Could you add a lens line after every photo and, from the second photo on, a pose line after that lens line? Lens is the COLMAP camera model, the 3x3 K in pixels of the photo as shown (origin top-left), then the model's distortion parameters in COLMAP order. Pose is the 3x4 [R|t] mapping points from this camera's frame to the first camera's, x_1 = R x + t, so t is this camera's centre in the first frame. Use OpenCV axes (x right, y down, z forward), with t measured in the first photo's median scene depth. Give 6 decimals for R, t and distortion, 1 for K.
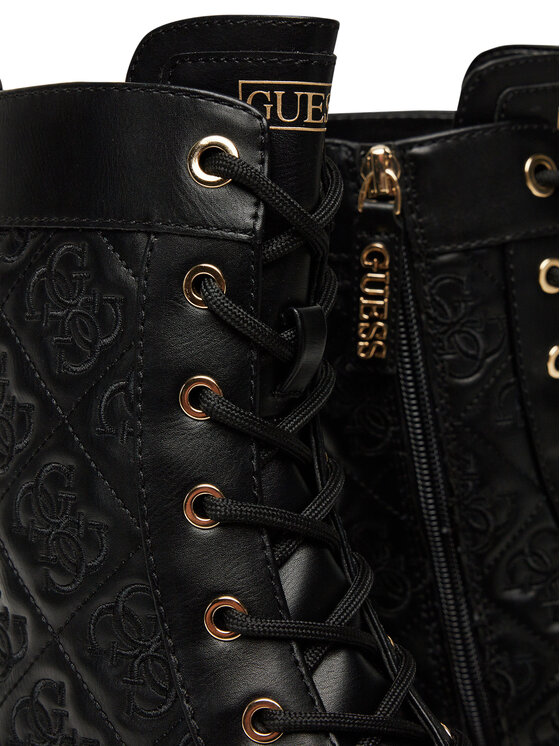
lens RADIAL K [[1775.5, 0, 279.7], [0, 1775.5, 373.5], [0, 0, 1]] dist [0.160699, 0.000000]
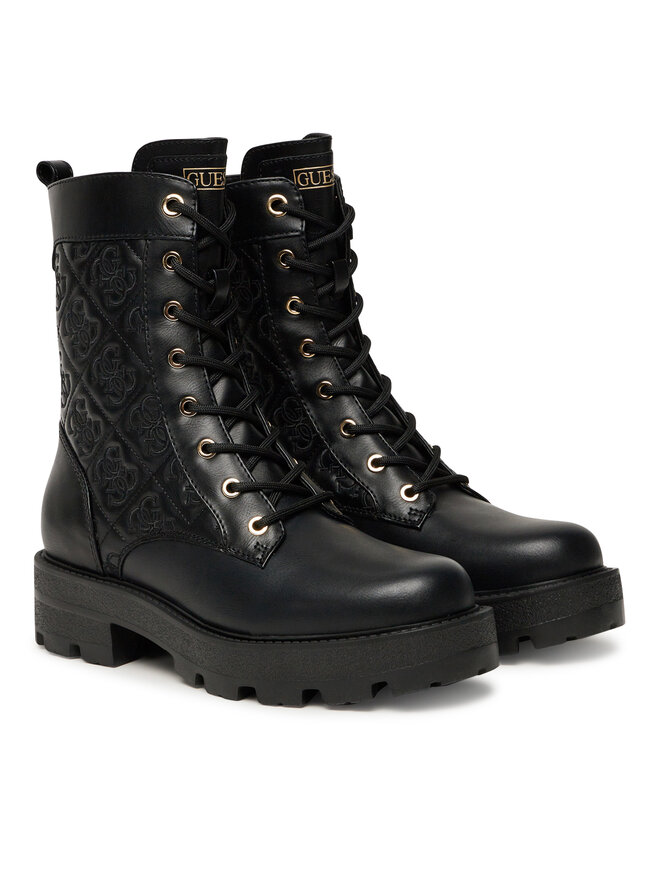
lens RADIAL K [[1869.1, 0, 338.6], [0, 1869.1, 400.1], [0, 0, 1]] dist [0.393904, 0.000000]
pose [[0.998474, -0.054256, 0.010340, 0.130691], [0.054402, 0.998415, -0.014421, 0.167626], [-0.009541, 0.014961, 0.999843, -1.343039]]
